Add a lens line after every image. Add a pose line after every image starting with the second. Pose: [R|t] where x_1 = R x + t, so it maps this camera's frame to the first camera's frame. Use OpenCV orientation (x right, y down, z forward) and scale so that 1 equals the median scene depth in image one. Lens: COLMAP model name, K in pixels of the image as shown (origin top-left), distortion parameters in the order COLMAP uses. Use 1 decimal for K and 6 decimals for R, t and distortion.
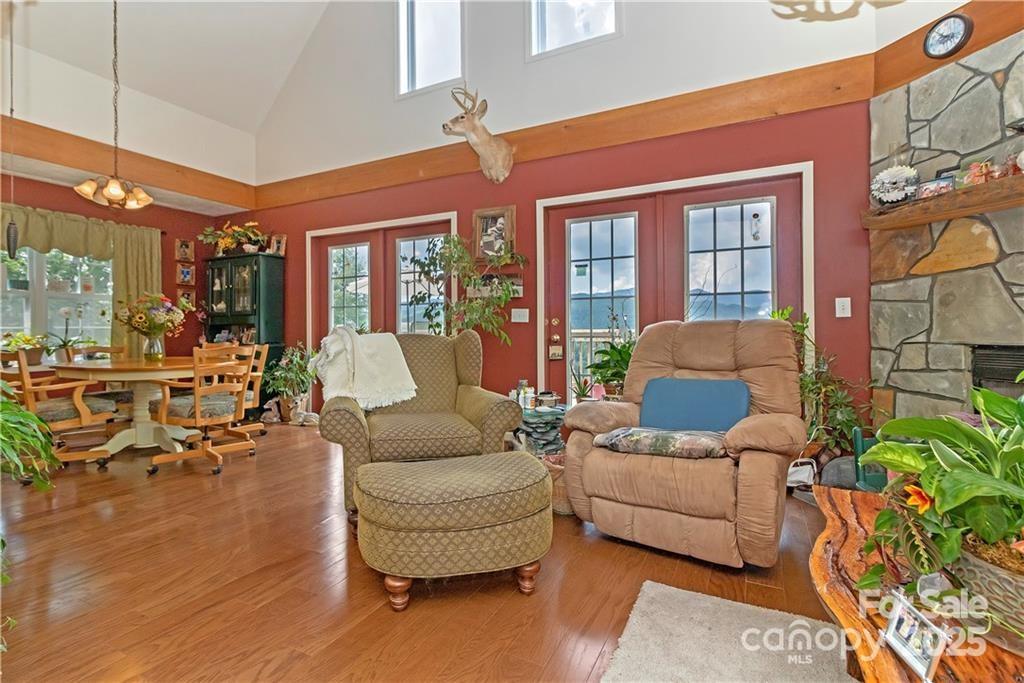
lens RADIAL K [[498.9, 0, 509.3], [0, 498.9, 340.2], [0, 0, 1]] dist [0.004764, -0.001887]
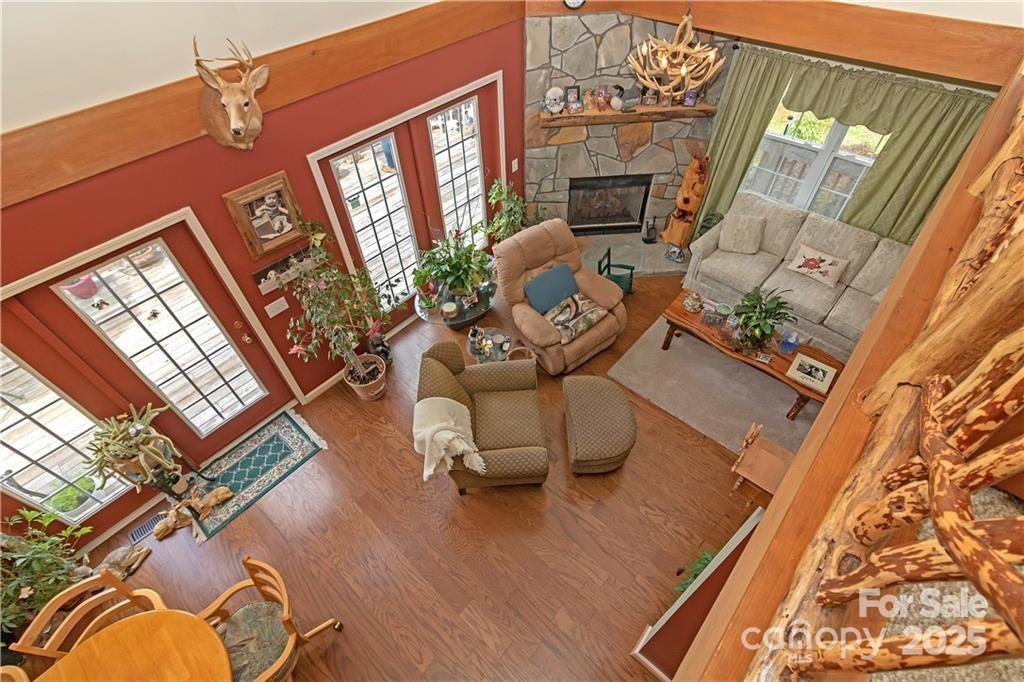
lens RADIAL K [[470.7, 0, 506.4], [0, 470.7, 338.3], [0, 0, 1]] dist [0.000588, 0.001971]
pose [[0.247459, -0.722646, 0.645404, -0.786905], [0.031106, 0.671704, 0.740167, -0.877074], [-0.968399, -0.163085, 0.188698, 0.683015]]
